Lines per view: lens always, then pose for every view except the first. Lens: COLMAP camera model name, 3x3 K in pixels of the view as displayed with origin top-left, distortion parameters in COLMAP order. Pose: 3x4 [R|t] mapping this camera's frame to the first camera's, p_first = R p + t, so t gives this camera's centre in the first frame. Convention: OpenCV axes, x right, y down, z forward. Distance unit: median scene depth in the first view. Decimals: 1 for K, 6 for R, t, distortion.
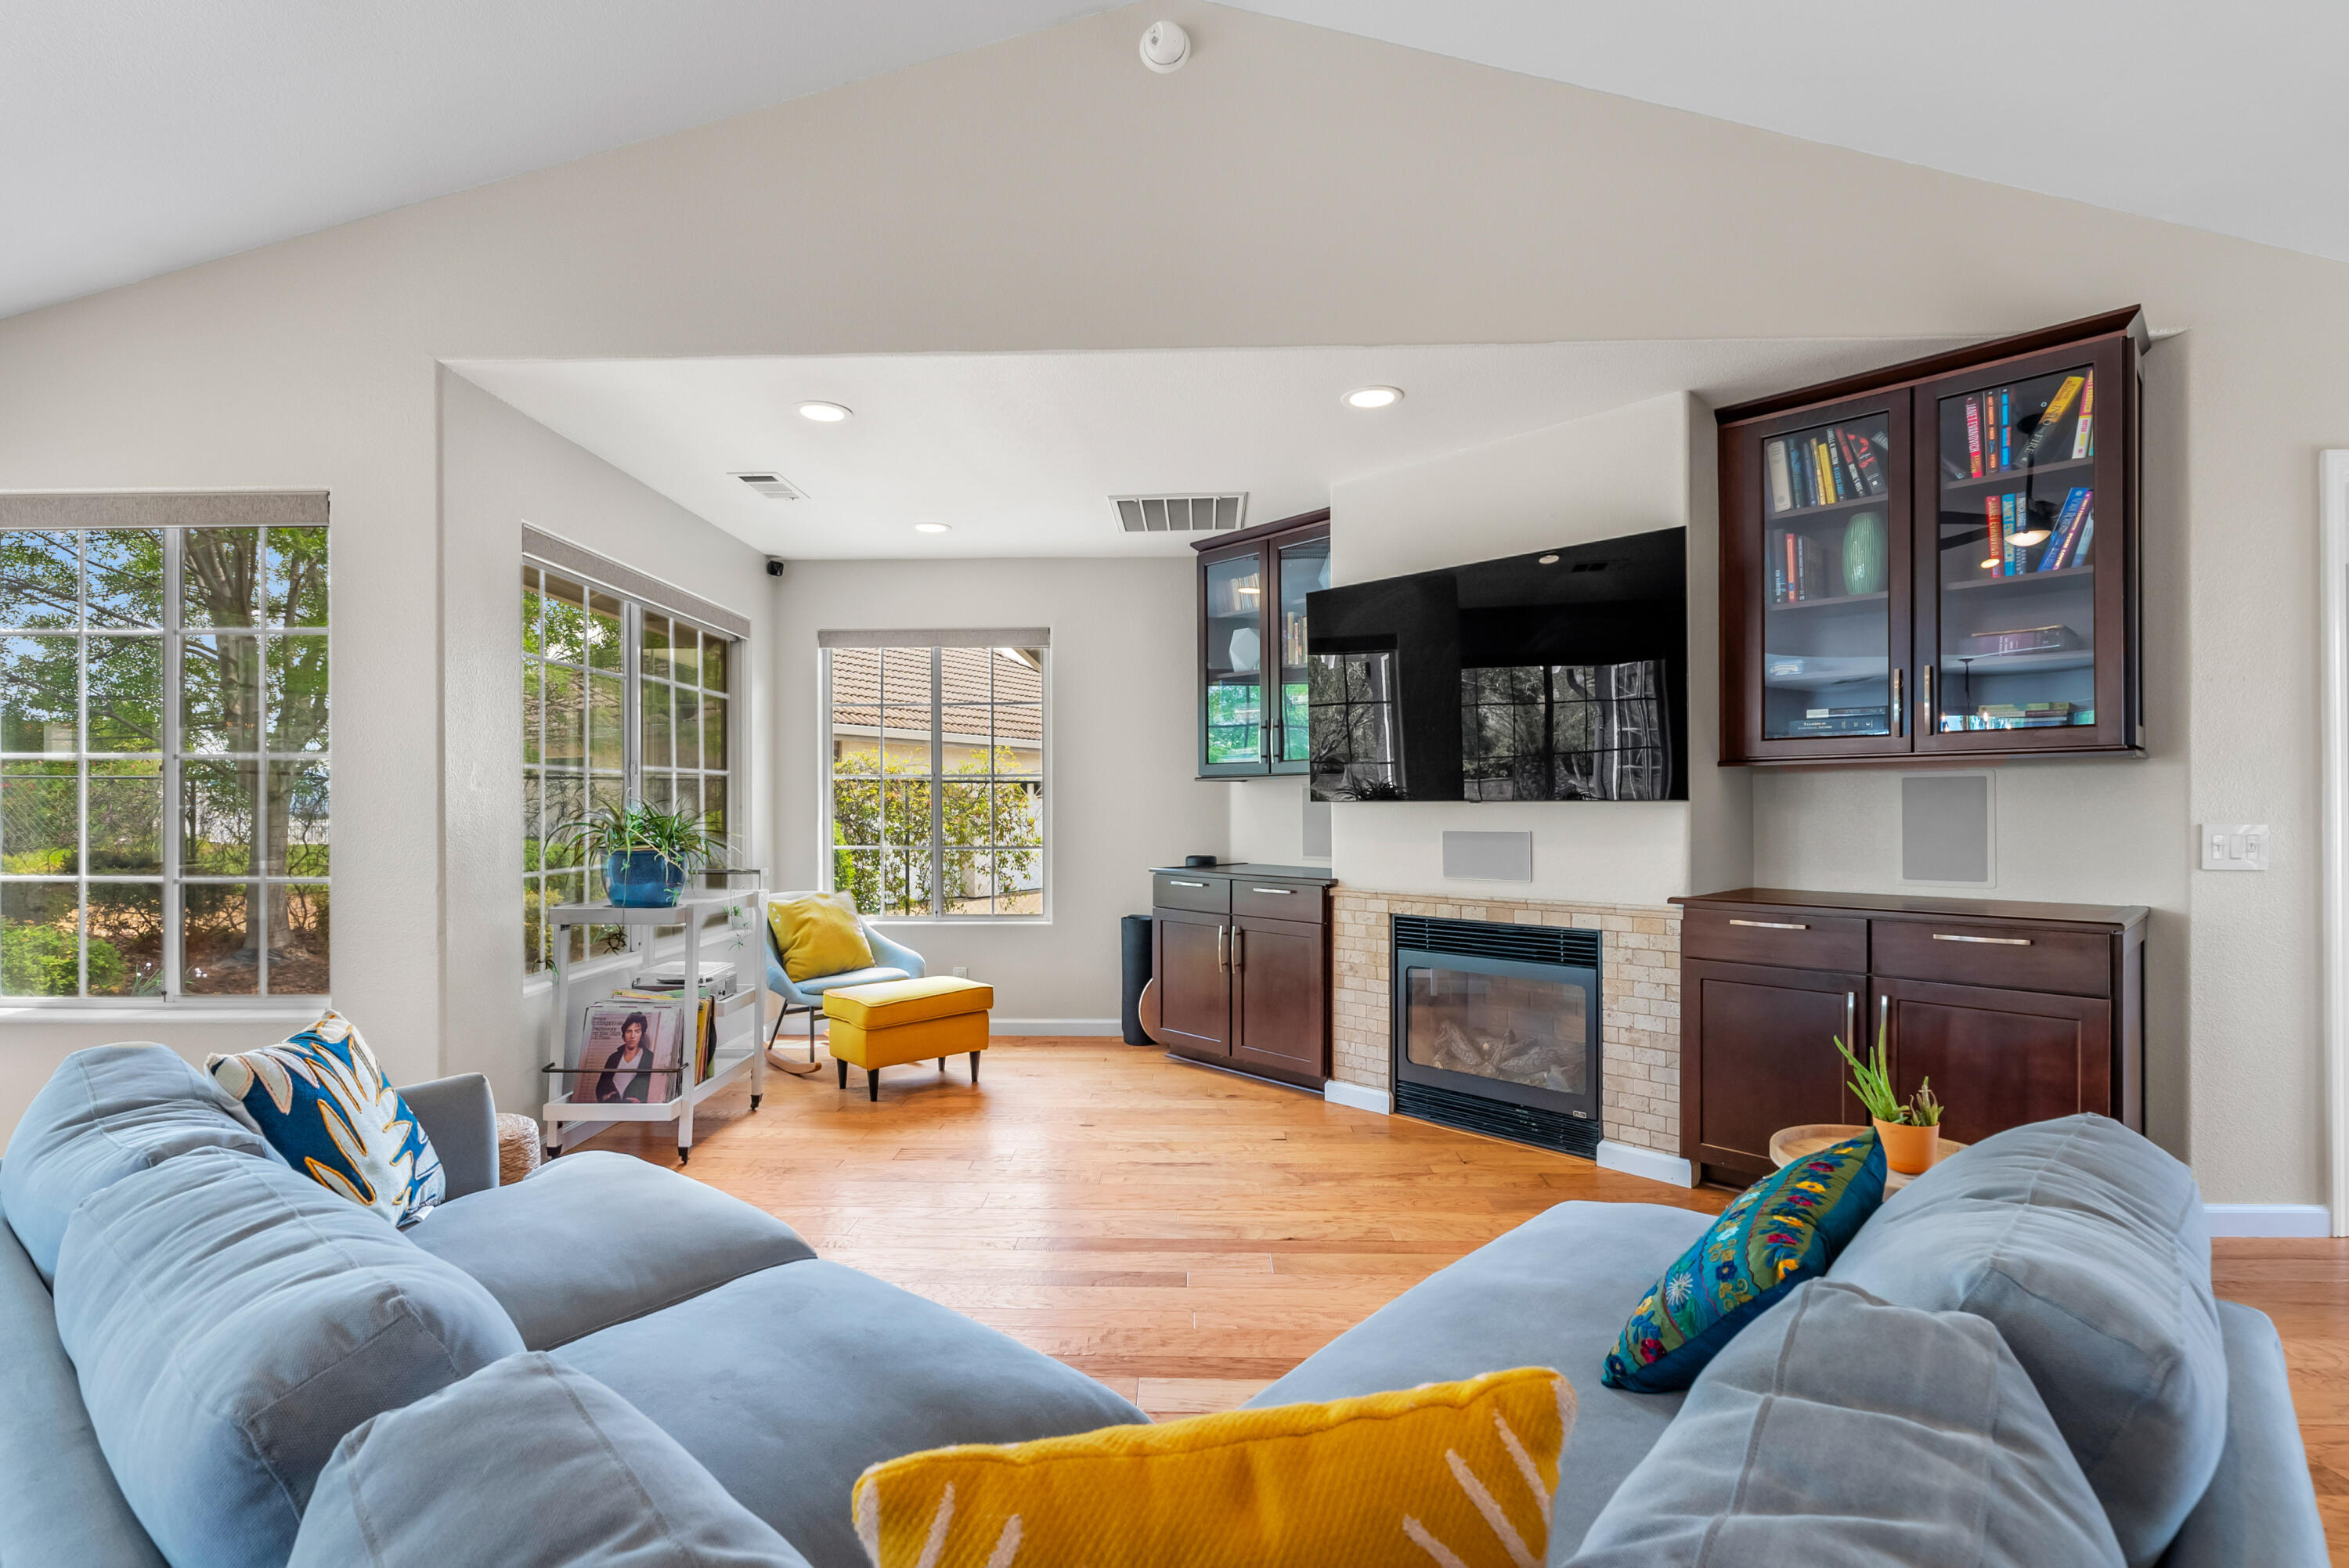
lens RADIAL K [[1080.7, 0, 1171.6], [0, 1080.7, 804.9], [0, 0, 1]] dist [-0.017158, 0.010437]
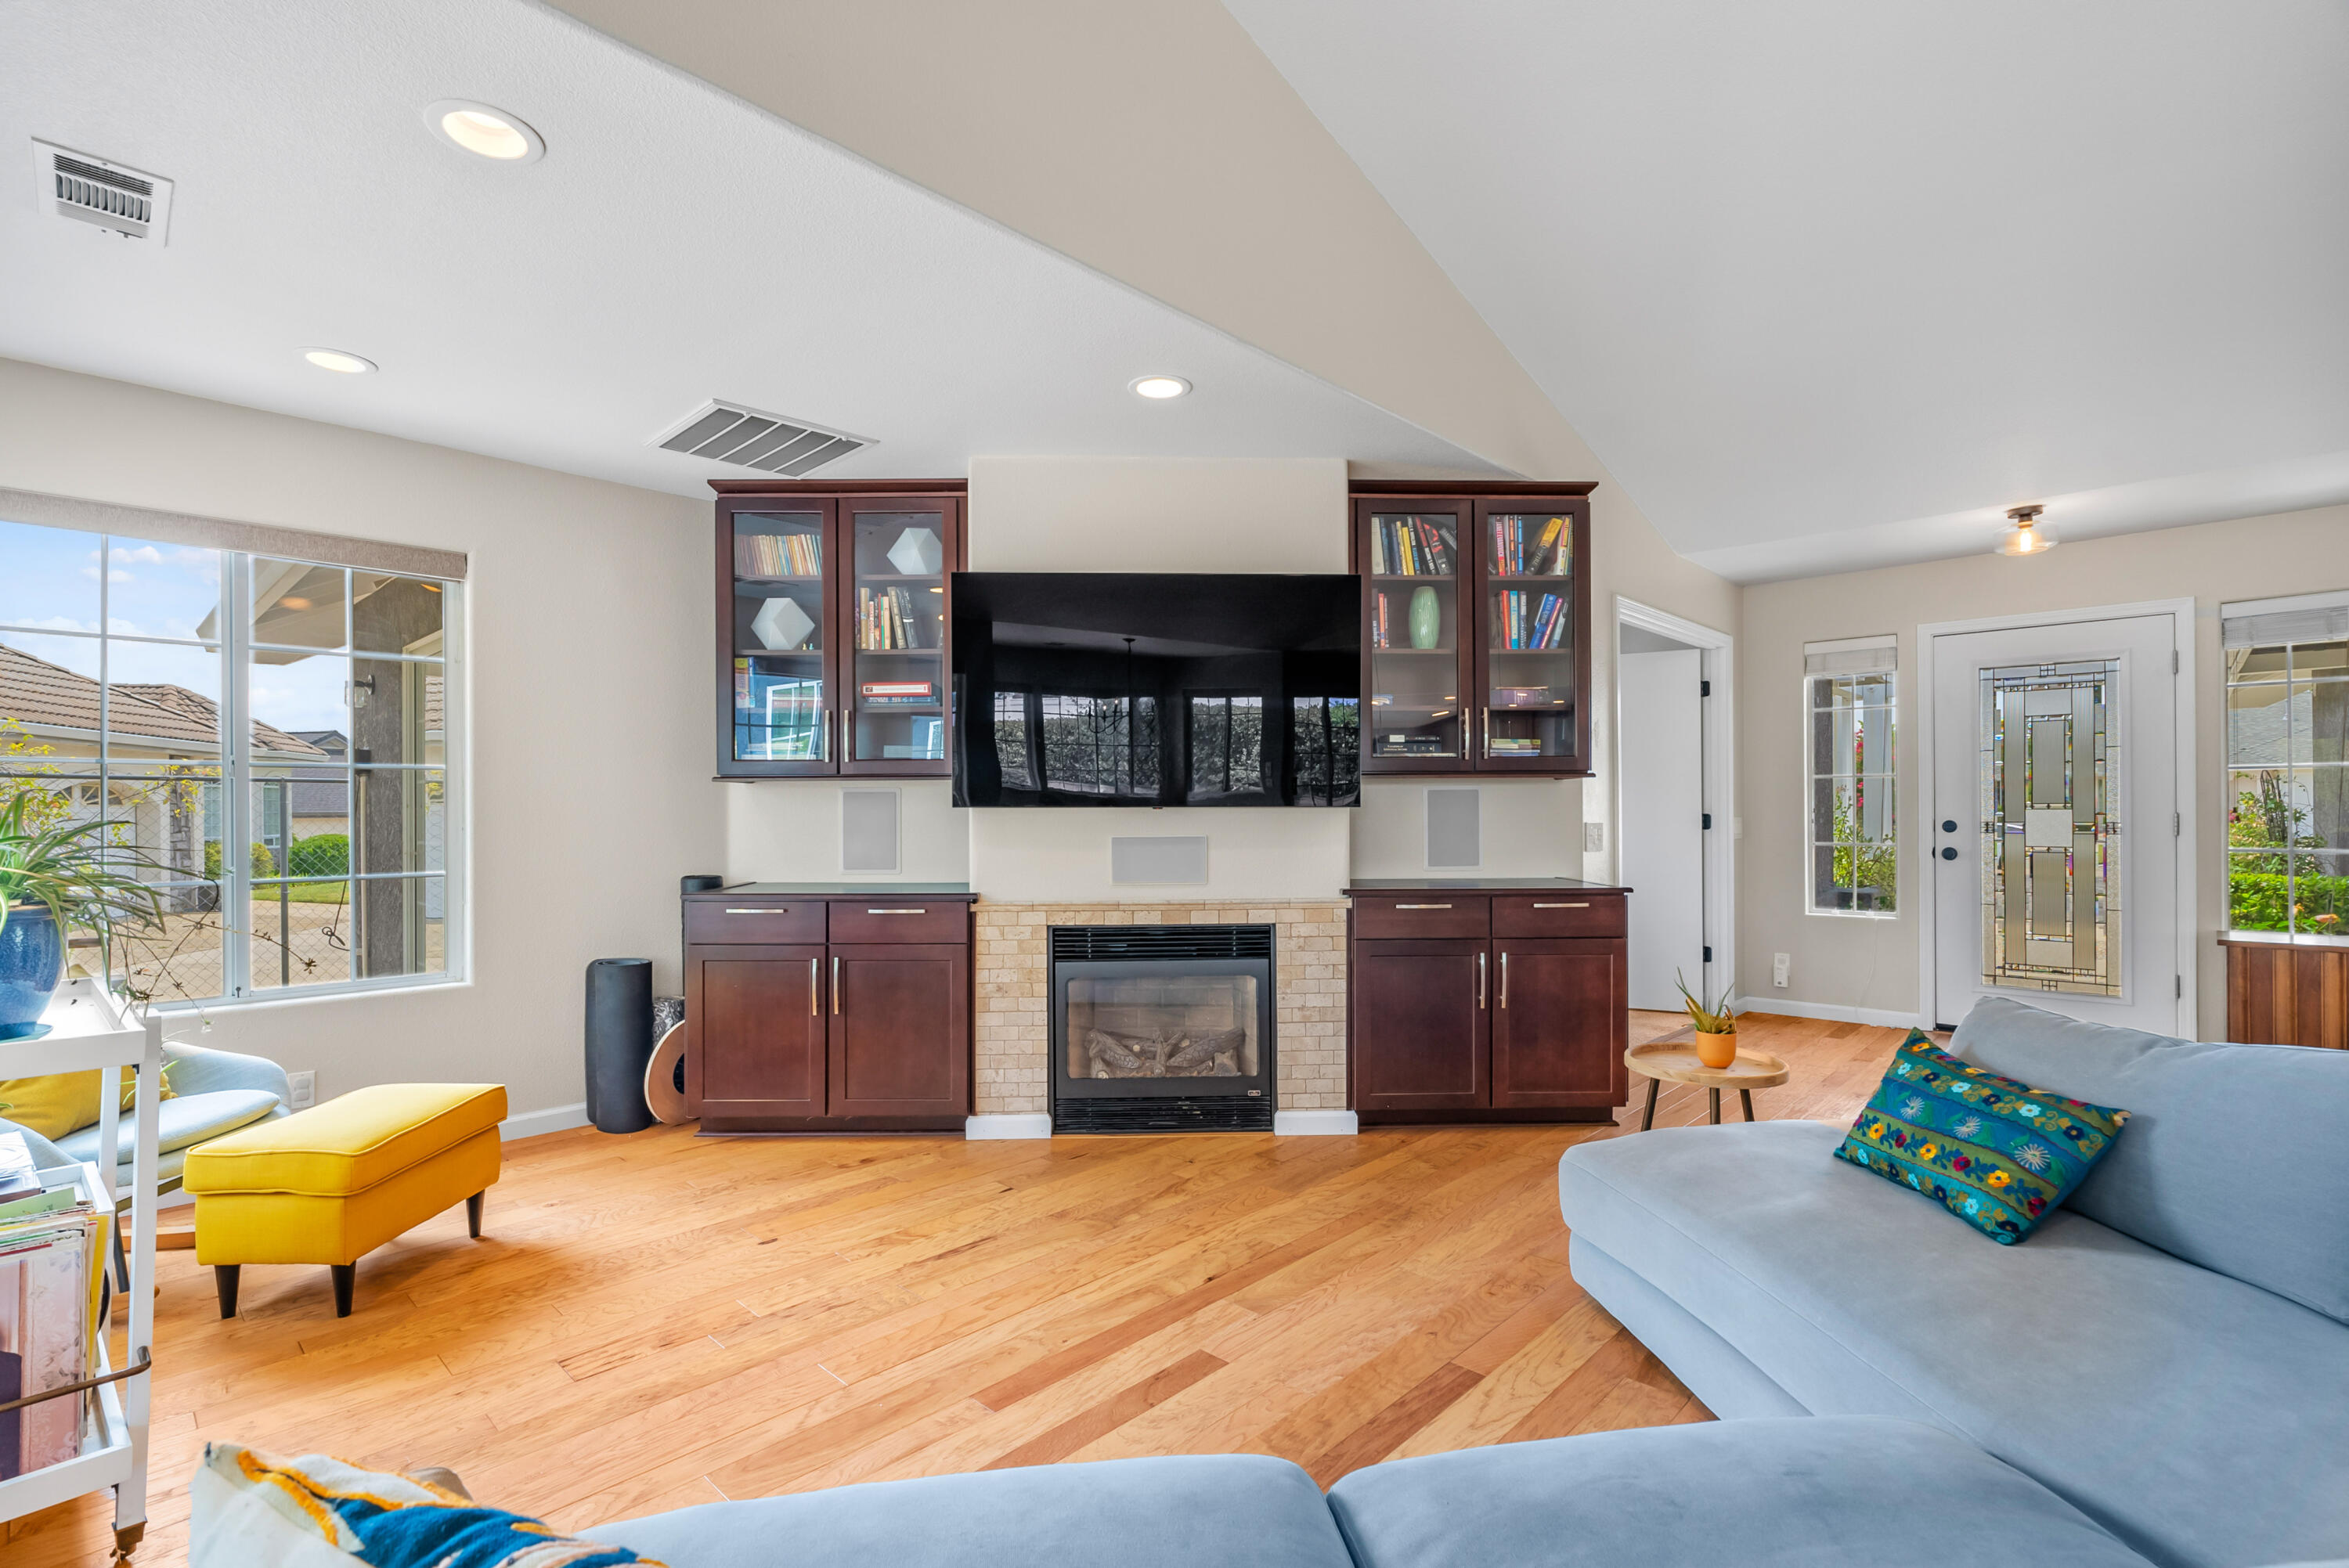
lens RADIAL K [[1063.1, 0, 1172.7], [0, 1063.1, 811.4], [0, 0, 1]] dist [-0.004255, -0.000192]
pose [[0.672860, -0.001029, 0.739769, -0.428380], [0.001382, 0.999999, 0.000134, 0.000262], [-0.739768, 0.000933, 0.672861, 0.299012]]
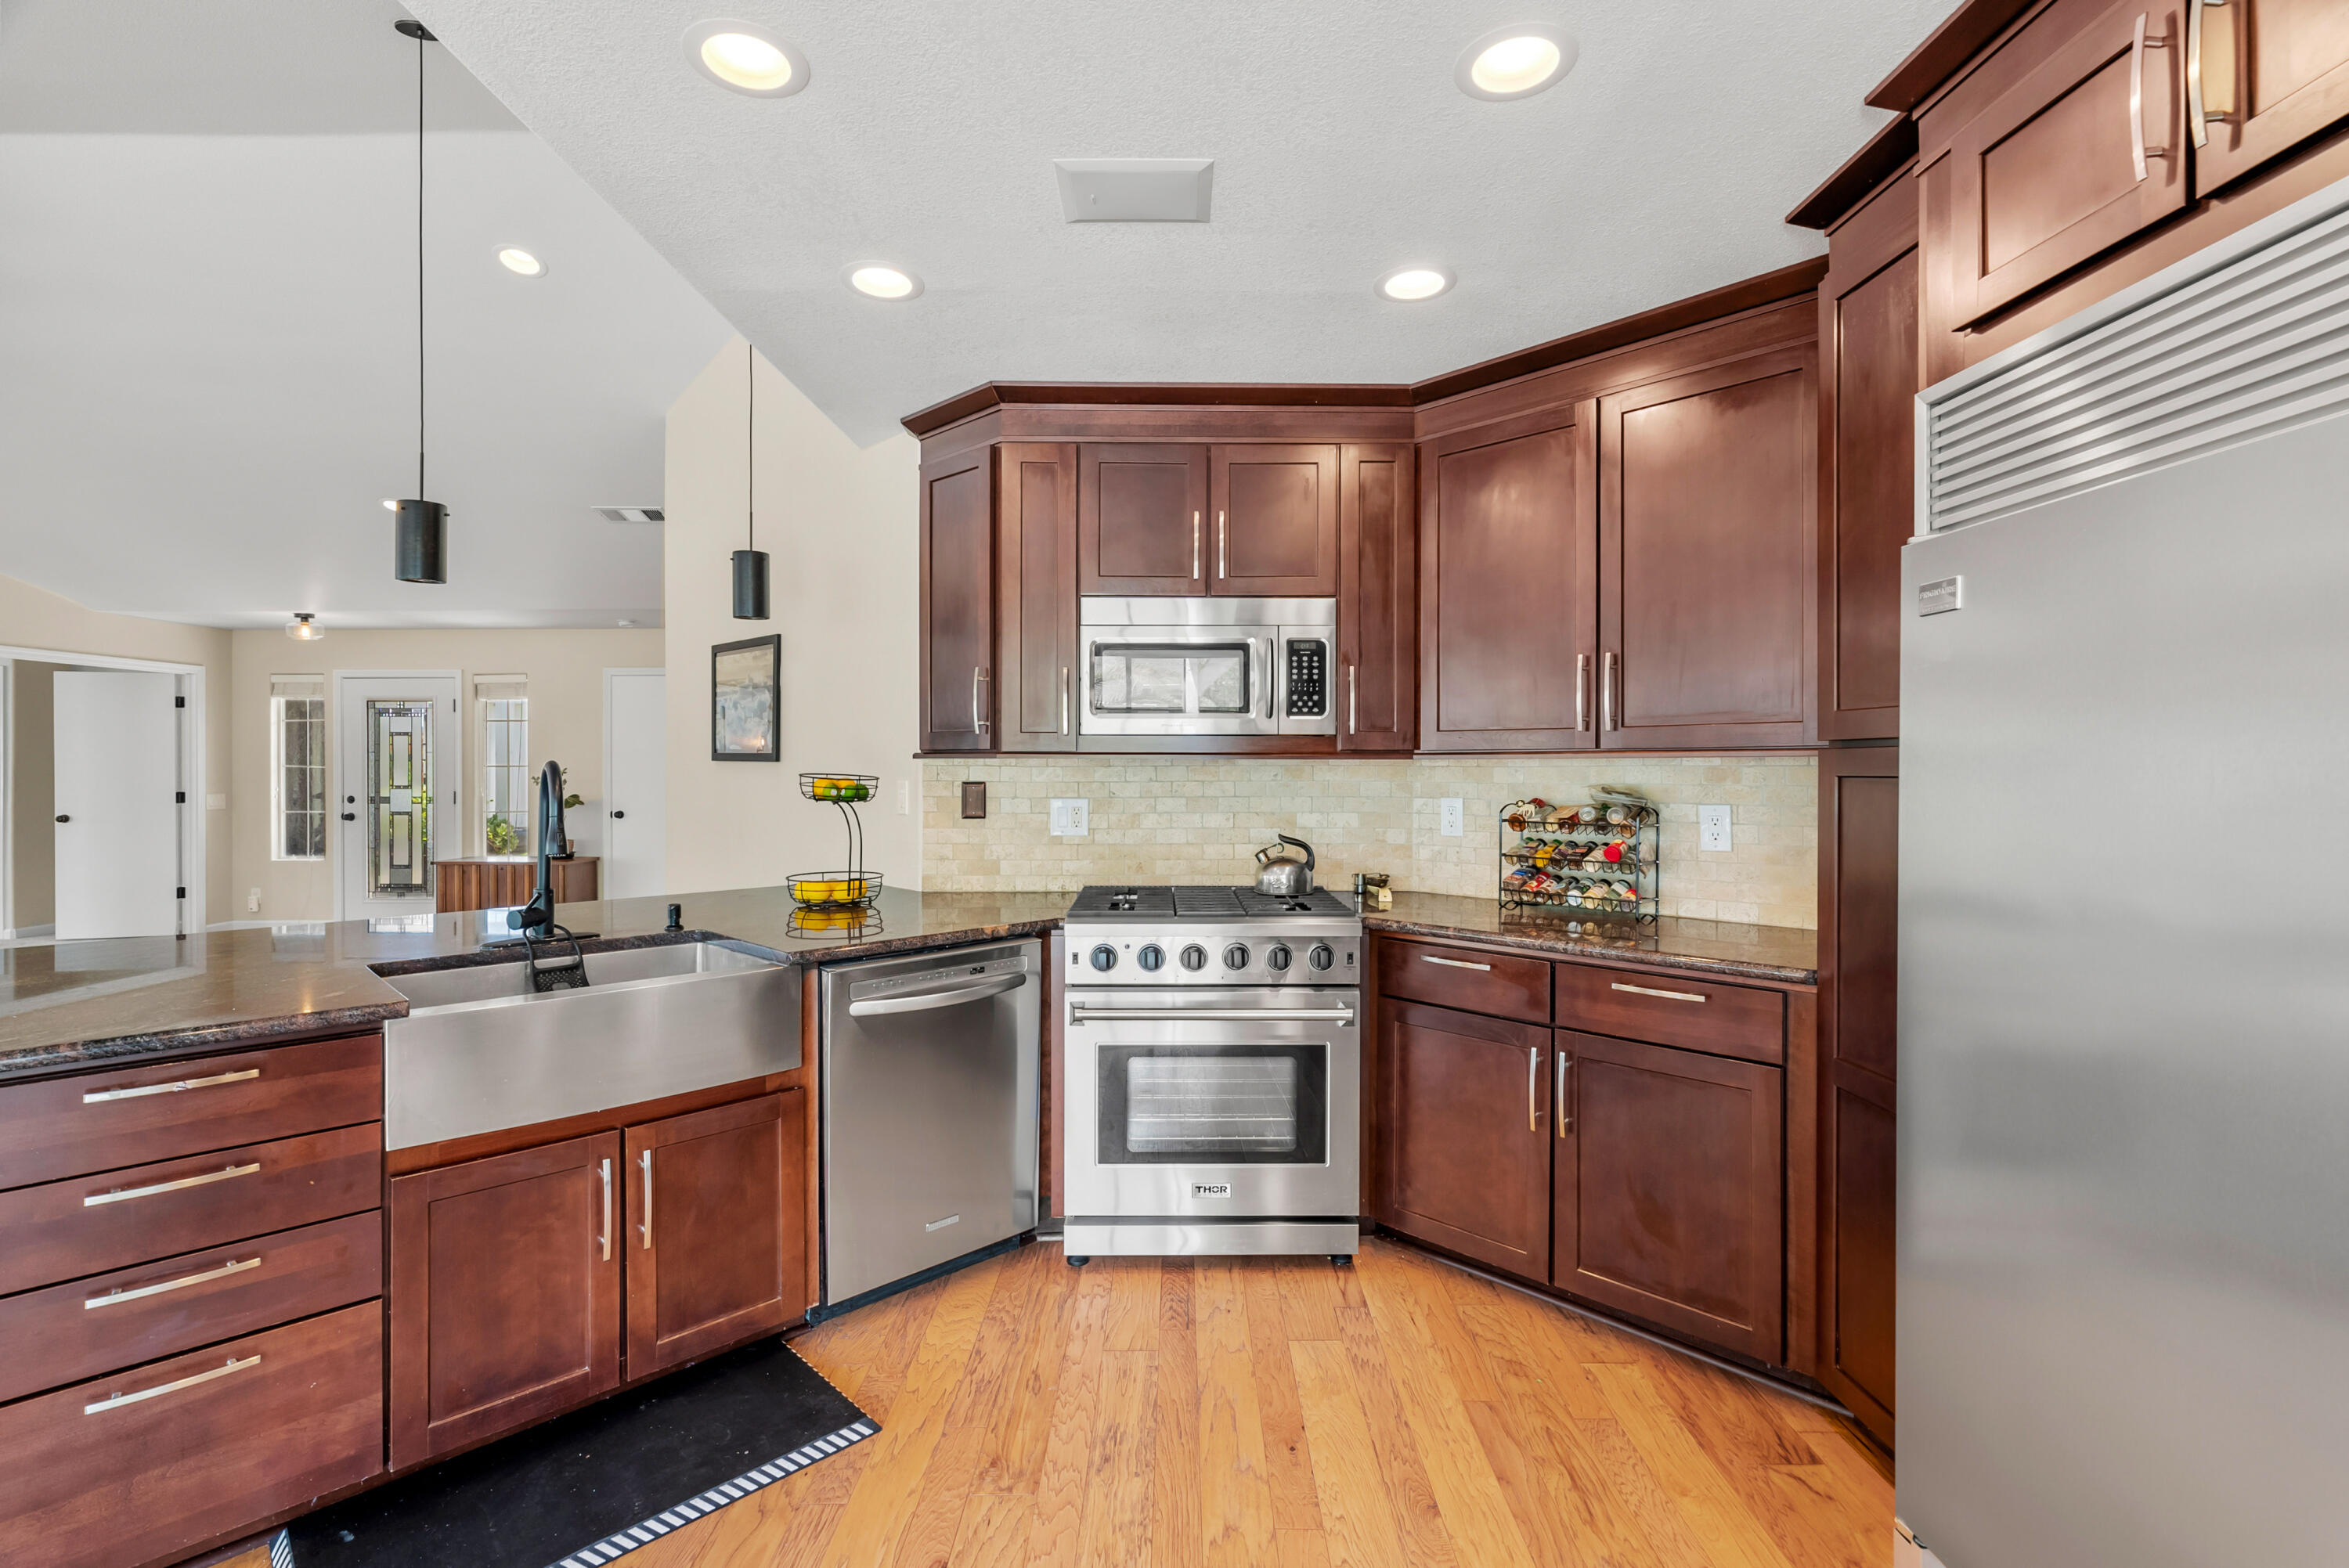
lens RADIAL K [[1059.2, 0, 1176.8], [0, 1059.2, 775.9], [0, 0, 1]] dist [-0.012096, 0.004423]
pose [[-0.012960, -0.003727, 0.999909, -0.909526], [-0.002544, 0.999990, 0.003695, -0.039296], [-0.999913, -0.002496, -0.012969, -1.180666]]
